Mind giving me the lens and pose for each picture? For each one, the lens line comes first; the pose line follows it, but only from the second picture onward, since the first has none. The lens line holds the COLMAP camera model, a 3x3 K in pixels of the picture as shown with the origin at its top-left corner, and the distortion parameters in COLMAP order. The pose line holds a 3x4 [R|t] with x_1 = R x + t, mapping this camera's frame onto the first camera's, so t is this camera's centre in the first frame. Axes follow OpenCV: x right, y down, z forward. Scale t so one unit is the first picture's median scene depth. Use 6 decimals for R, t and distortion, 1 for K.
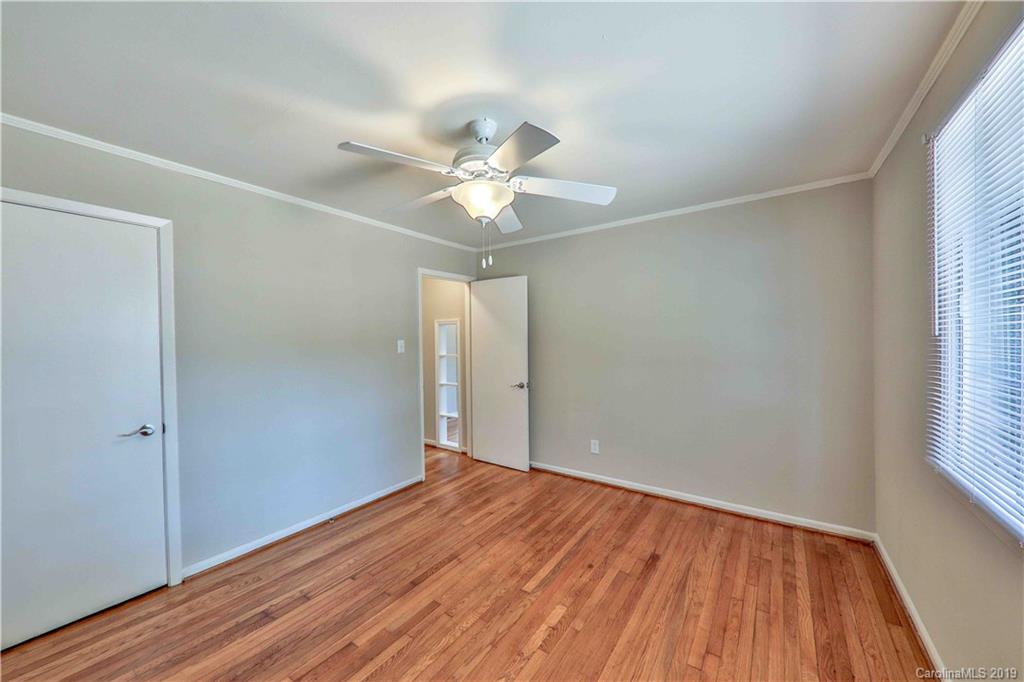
lens RADIAL K [[373.1, 0, 512.0], [0, 373.1, 341.0], [0, 0, 1]] dist [-0.000772, -0.000125]
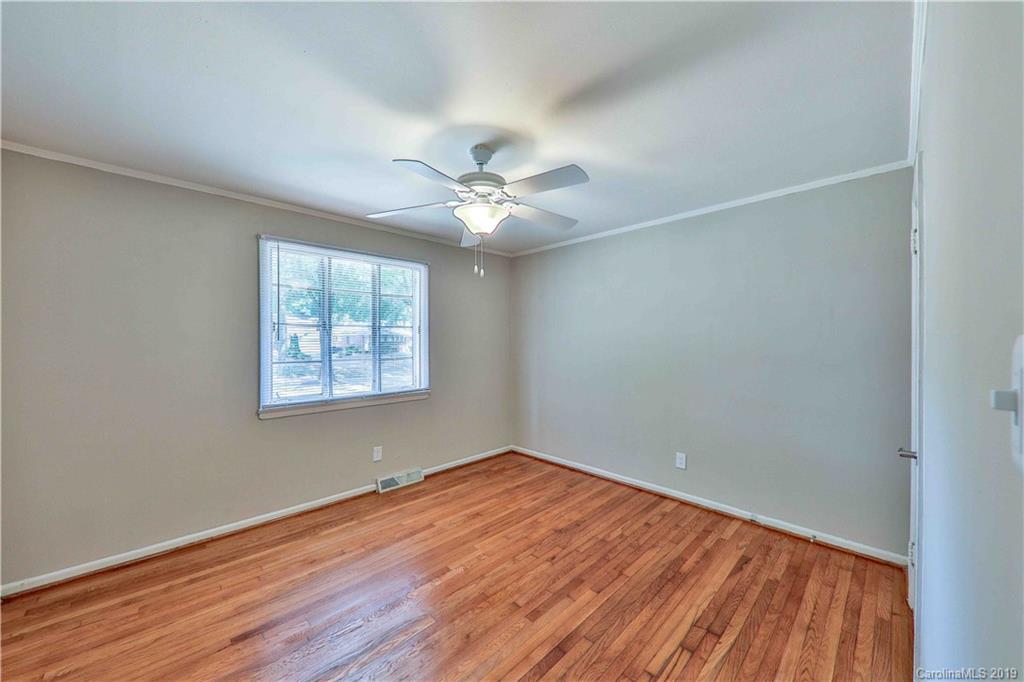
lens RADIAL K [[373.1, 0, 512.0], [0, 373.1, 341.0], [0, 0, 1]] dist [-0.000772, -0.000125]
pose [[-0.984307, 0.015462, 0.175788, -0.334425], [0.016836, 0.999838, 0.006327, -0.005257], [-0.175662, 0.009187, -0.984408, 1.929333]]
